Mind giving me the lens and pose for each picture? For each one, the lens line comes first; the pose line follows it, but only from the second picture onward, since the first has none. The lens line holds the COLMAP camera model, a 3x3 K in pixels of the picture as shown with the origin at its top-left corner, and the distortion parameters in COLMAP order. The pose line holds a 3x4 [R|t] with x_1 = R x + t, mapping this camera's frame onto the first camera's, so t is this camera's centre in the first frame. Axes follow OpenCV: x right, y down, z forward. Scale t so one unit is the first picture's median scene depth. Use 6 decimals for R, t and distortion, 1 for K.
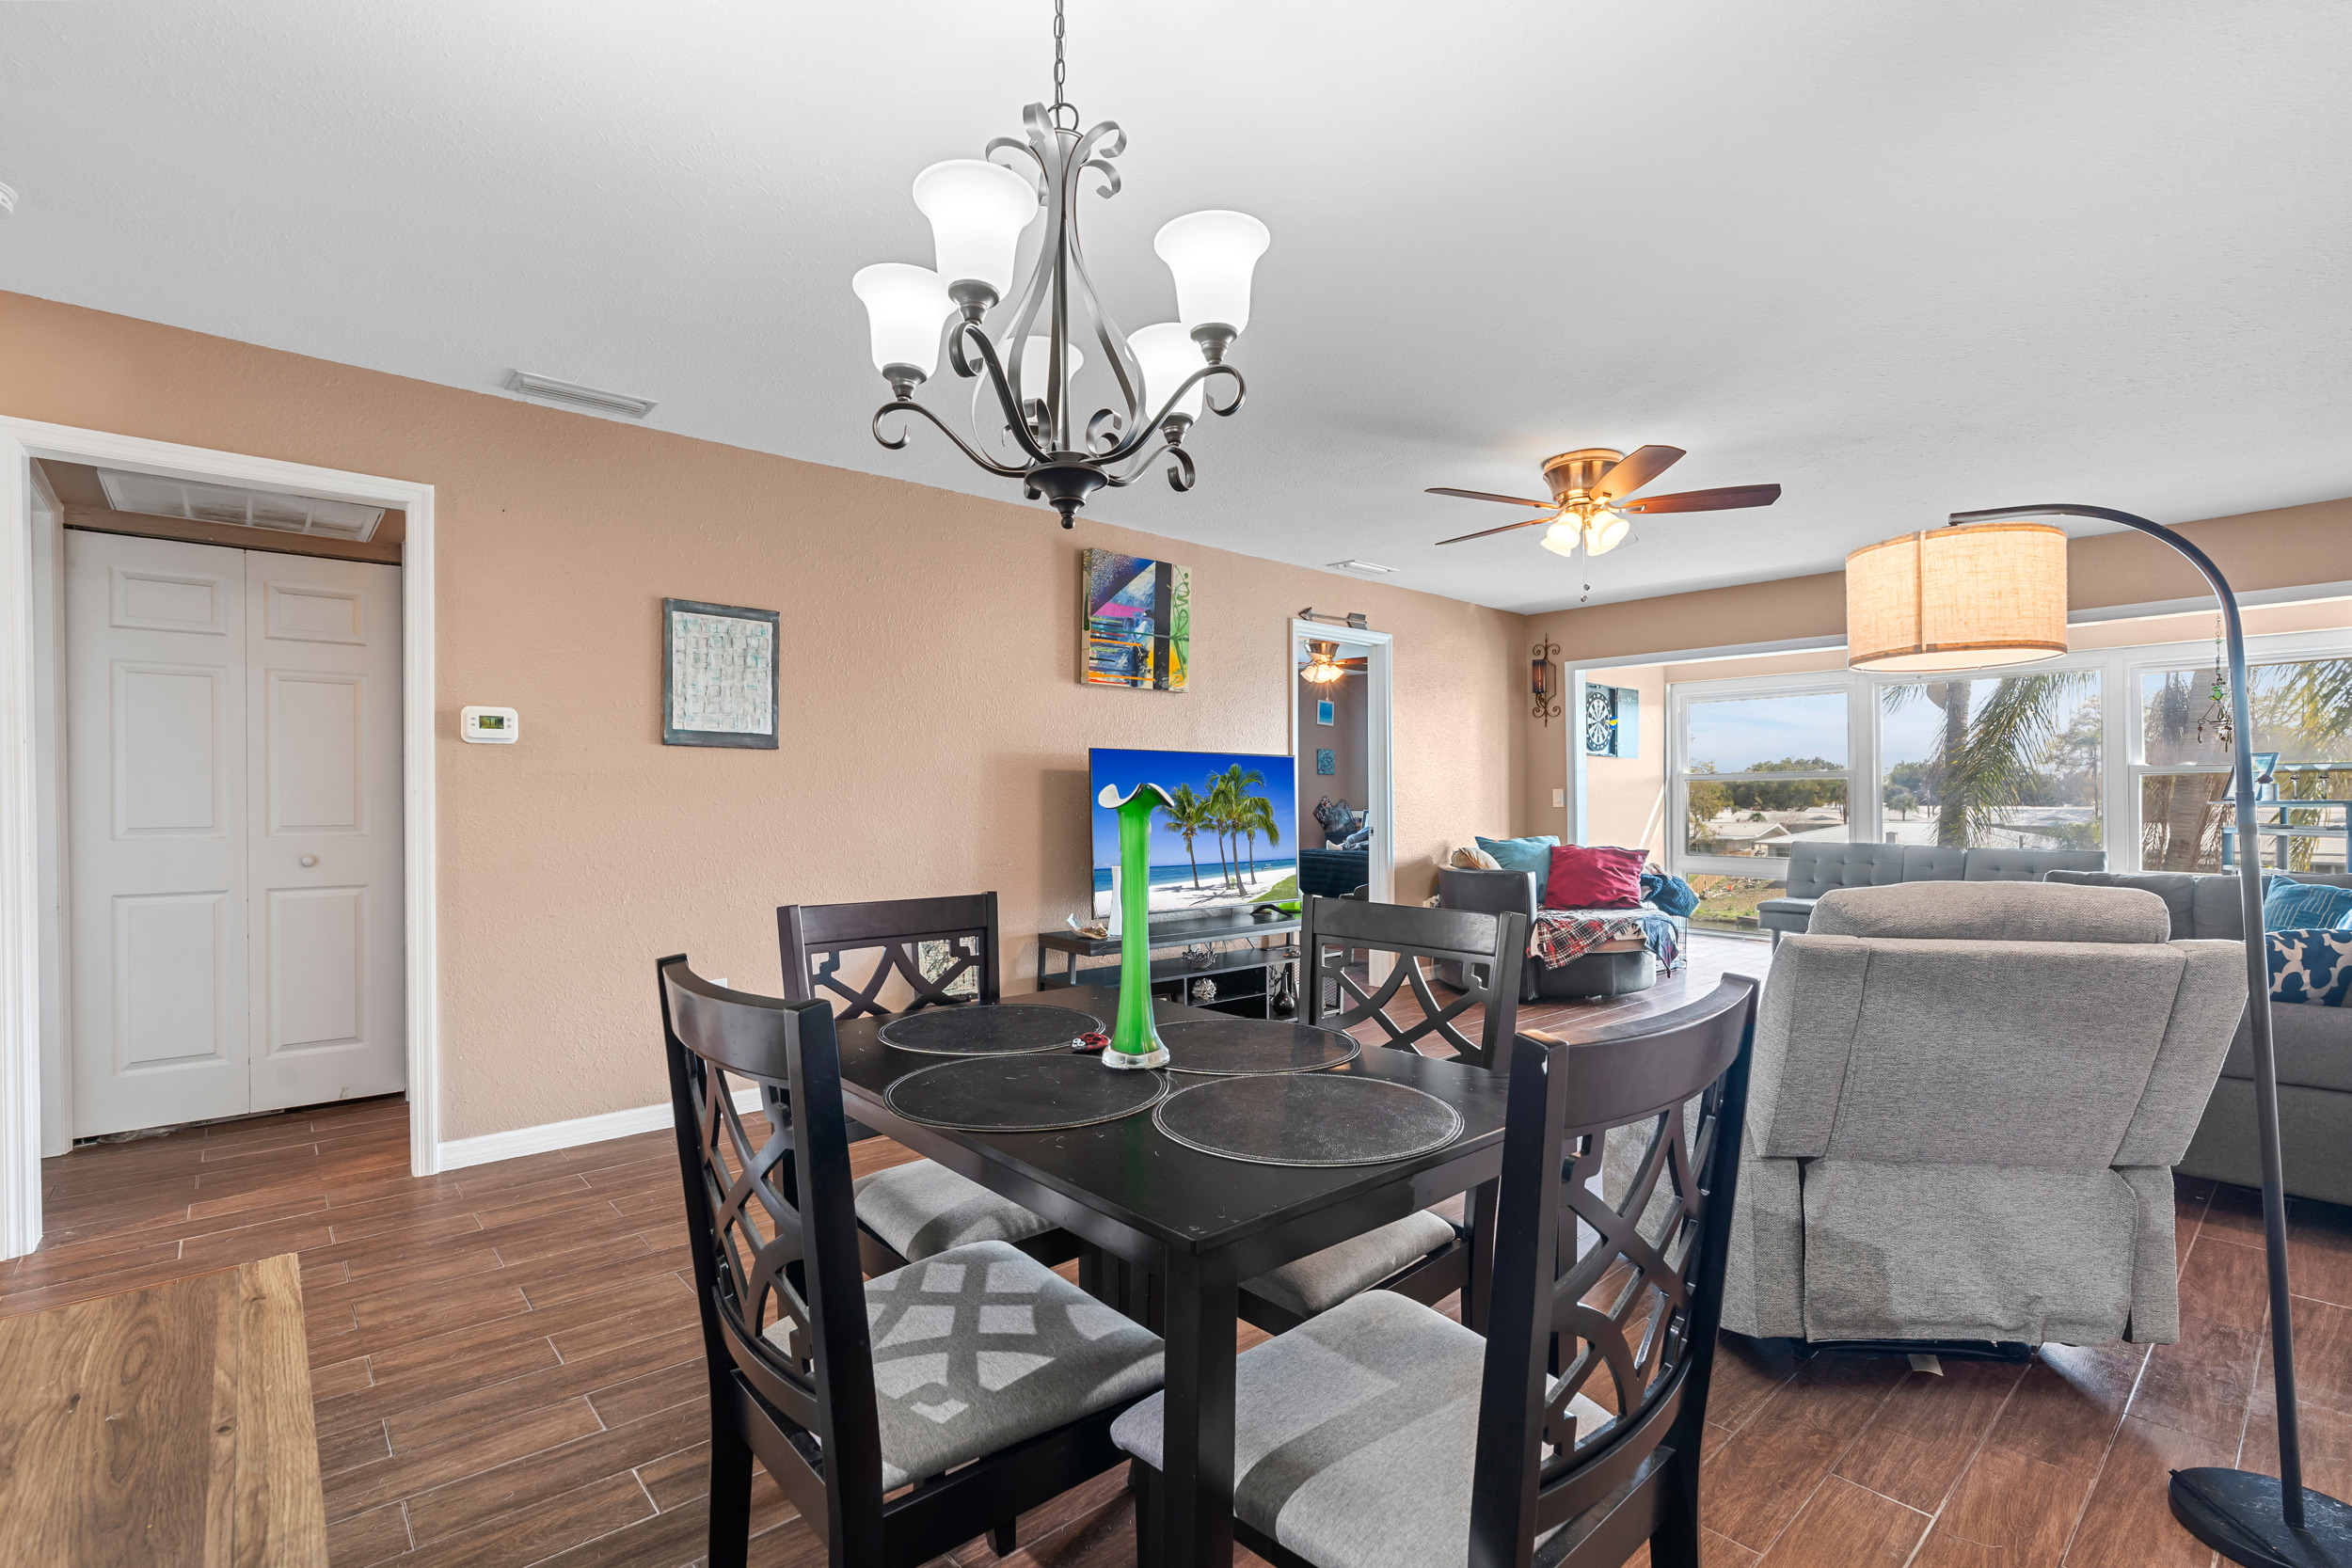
lens RADIAL K [[1065.7, 0, 1169.4], [0, 1065.7, 797.4], [0, 0, 1]] dist [-0.011321, 0.003113]
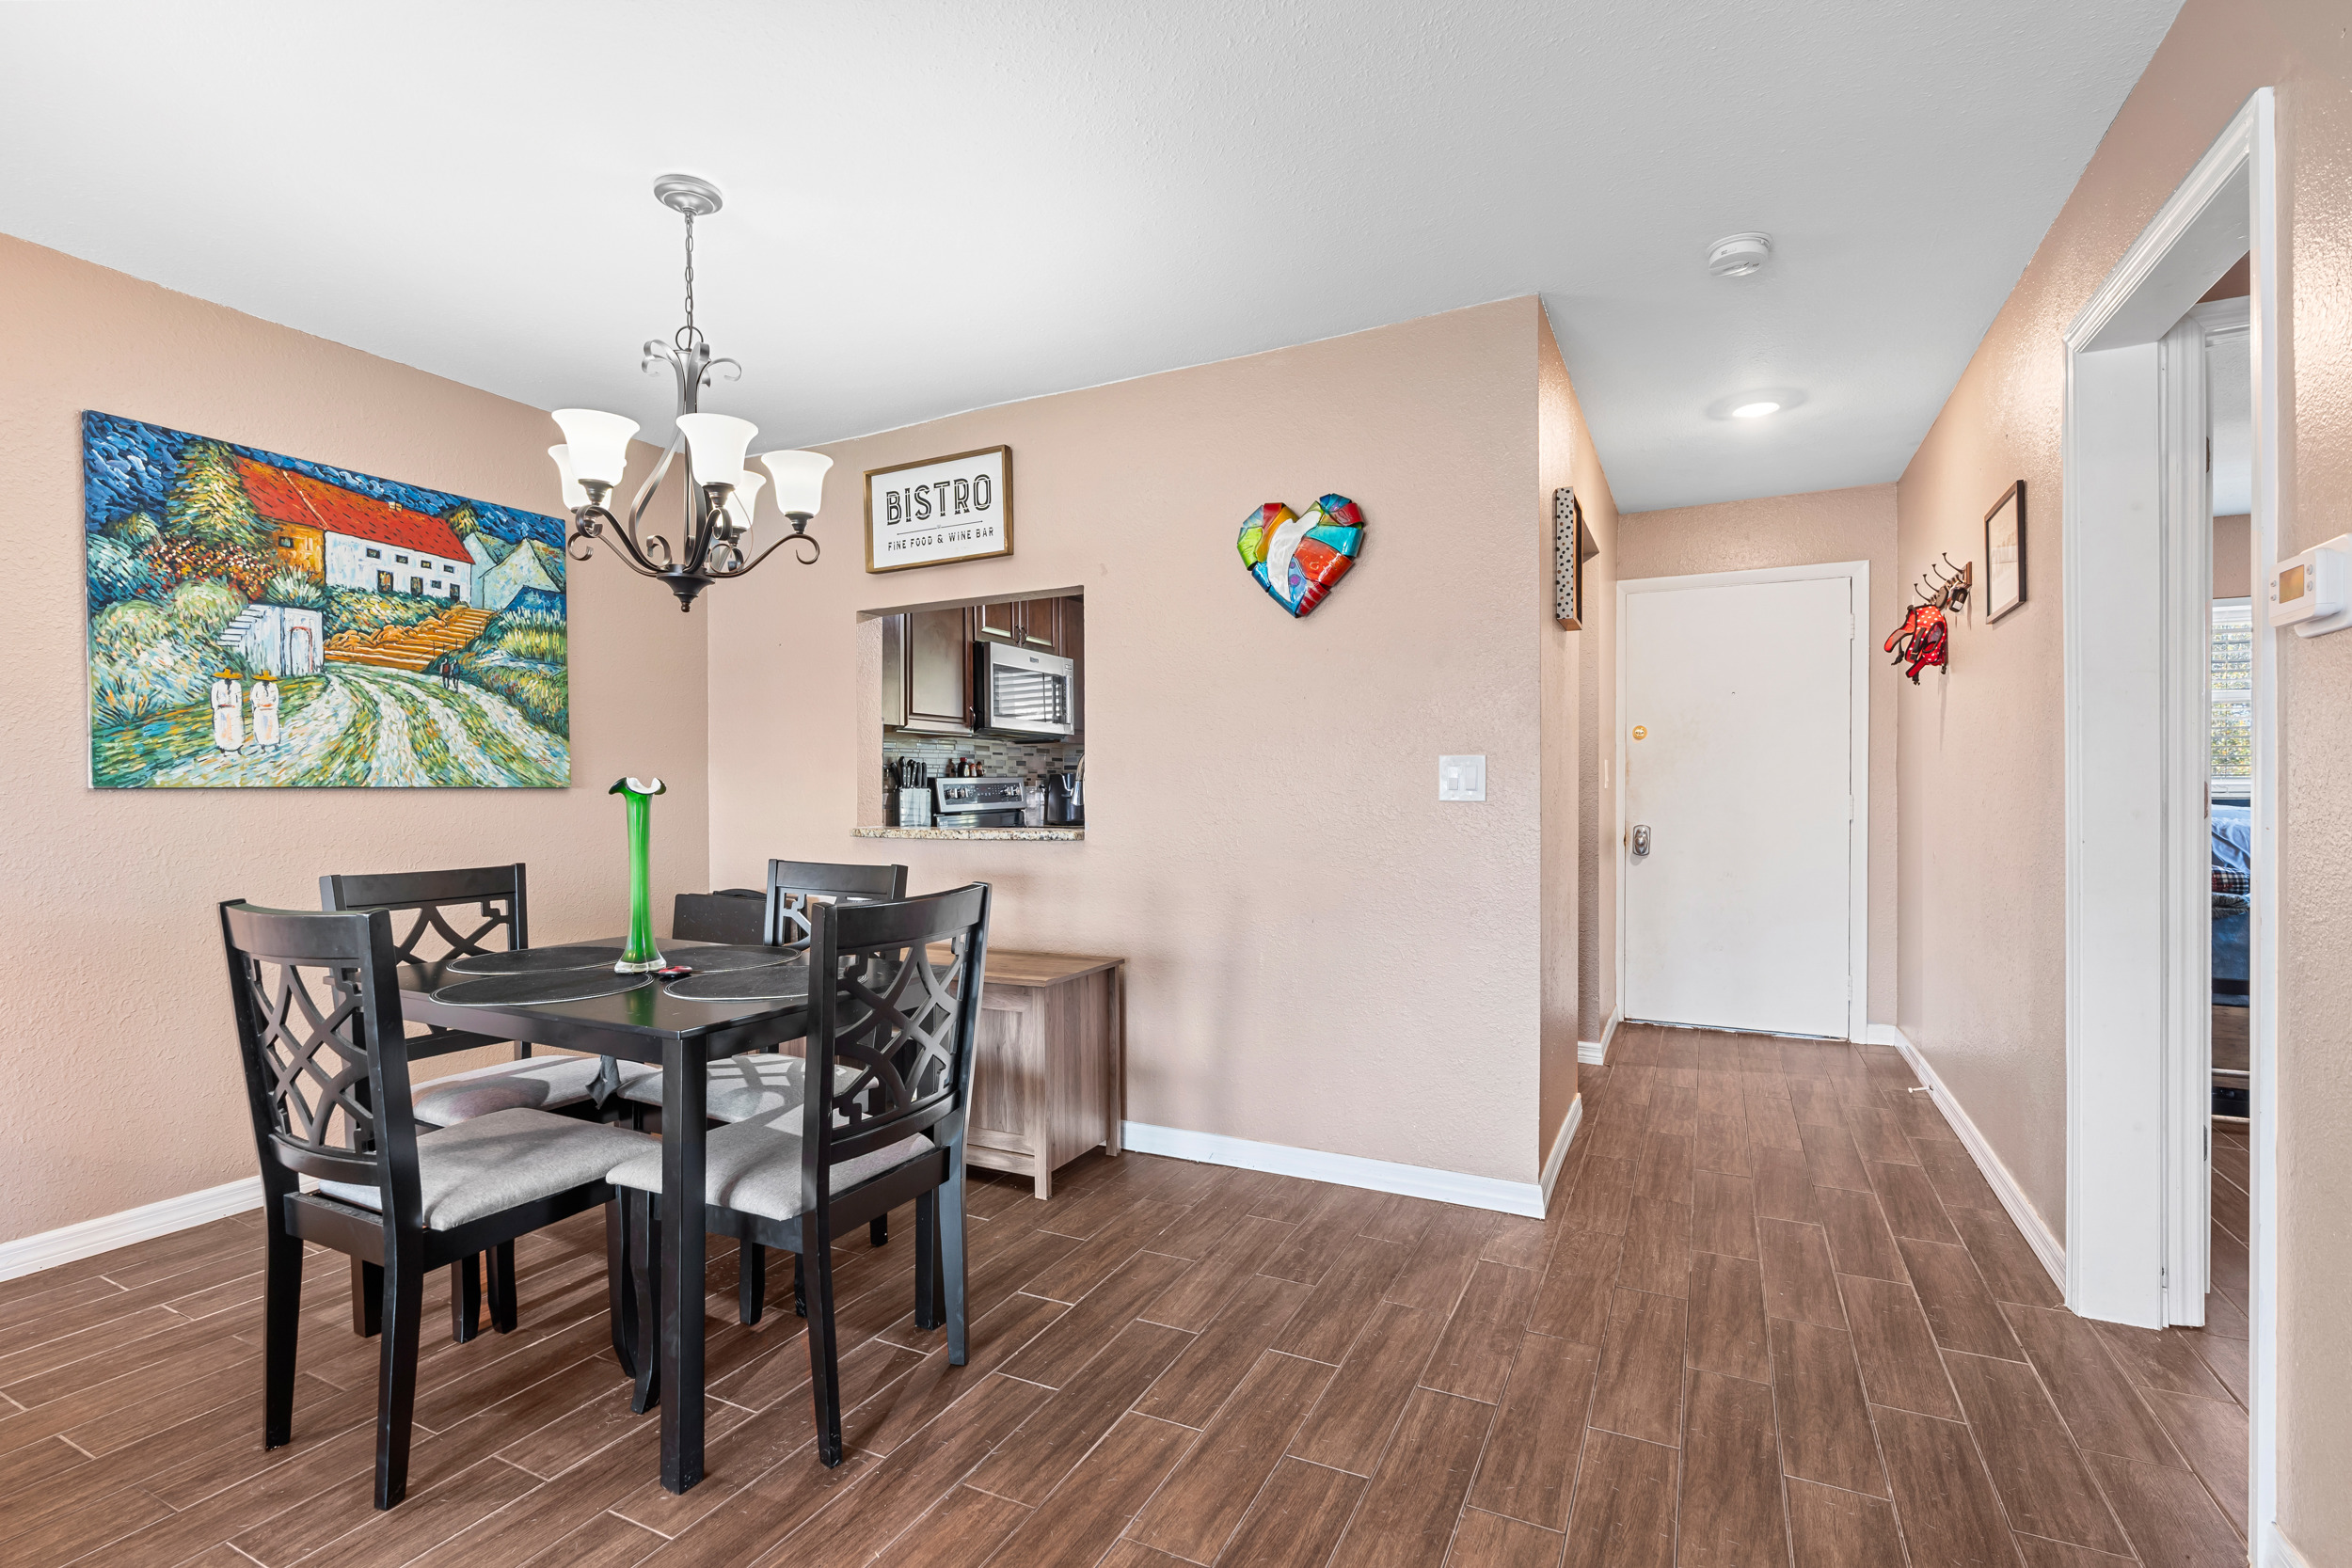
lens RADIAL K [[1065.7, 0, 1175.4], [0, 1065.7, 798.7], [0, 0, 1]] dist [-0.011321, 0.003113]
pose [[-0.929245, 0.011143, -0.369297, -0.047648], [0.008736, 0.999928, 0.008191, 0.002909], [0.369362, 0.004385, -0.929275, 0.708036]]
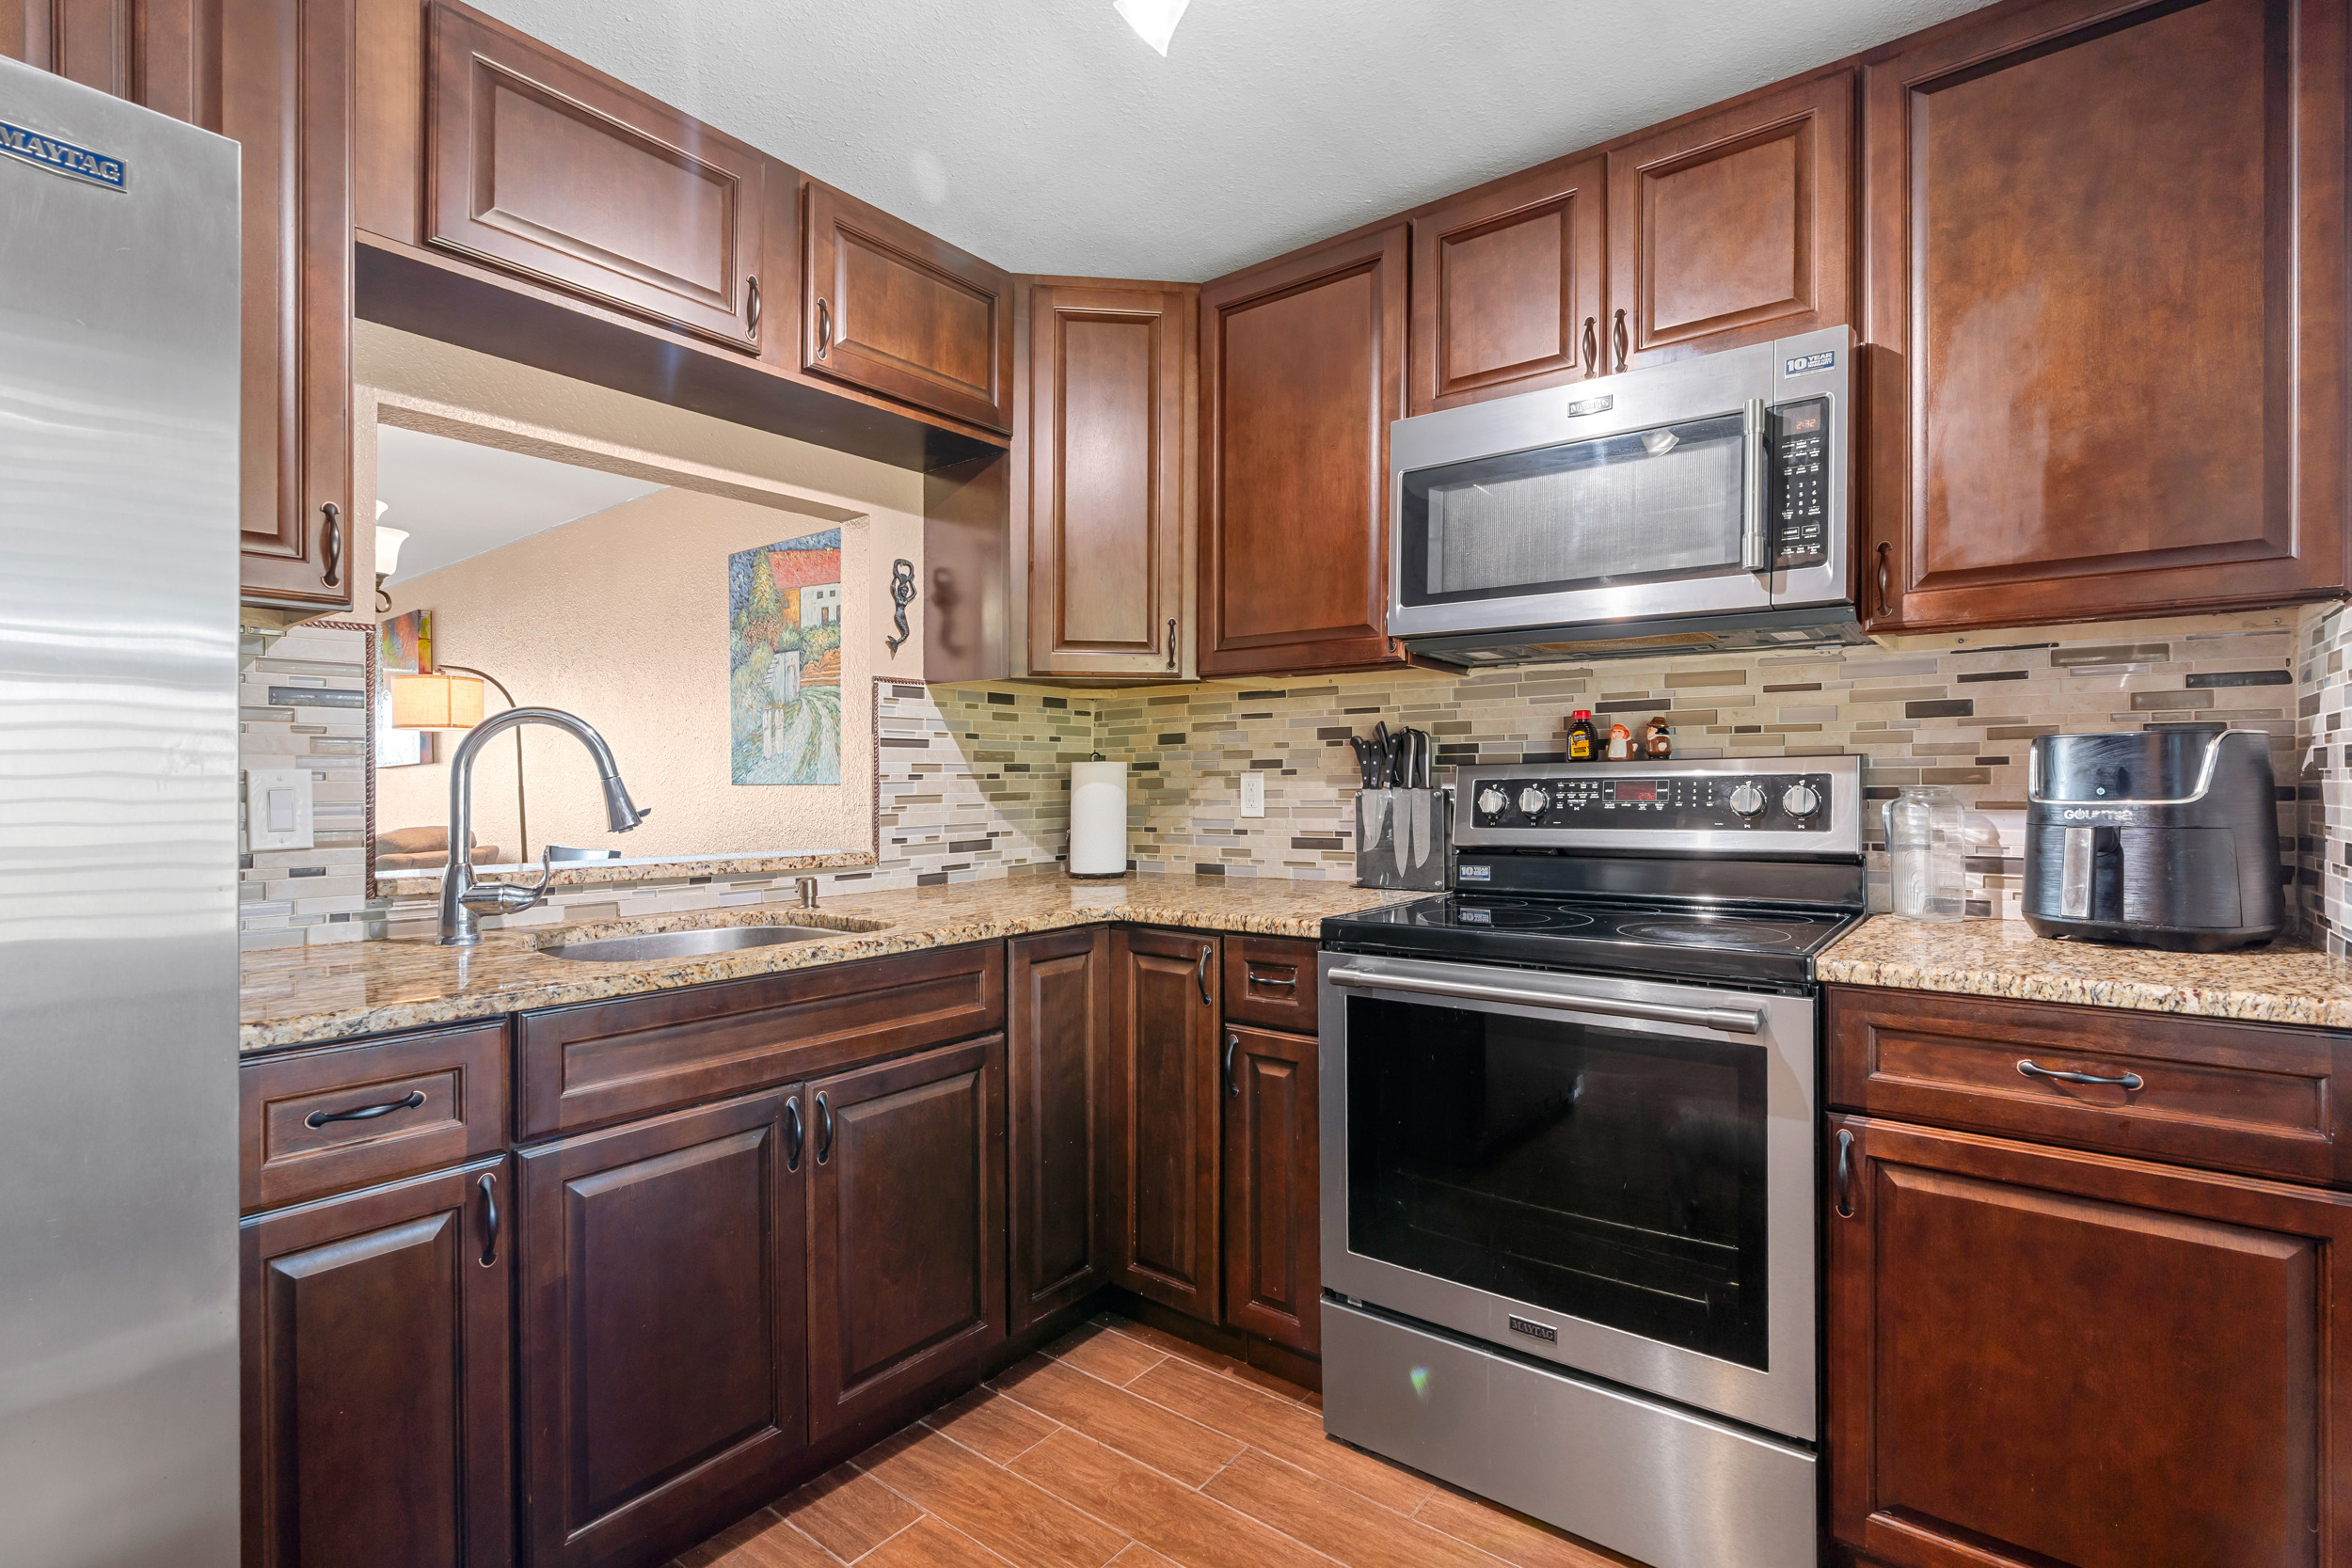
lens RADIAL K [[1065.7, 0, 1203.4], [0, 1065.7, 791.1], [0, 0, 1]] dist [-0.011321, 0.003113]
pose [[-0.177325, -0.006977, 0.984128, -0.571829], [0.000613, 0.999974, 0.007199, -0.002946], [-0.984152, 0.001880, -0.177316, -0.068575]]
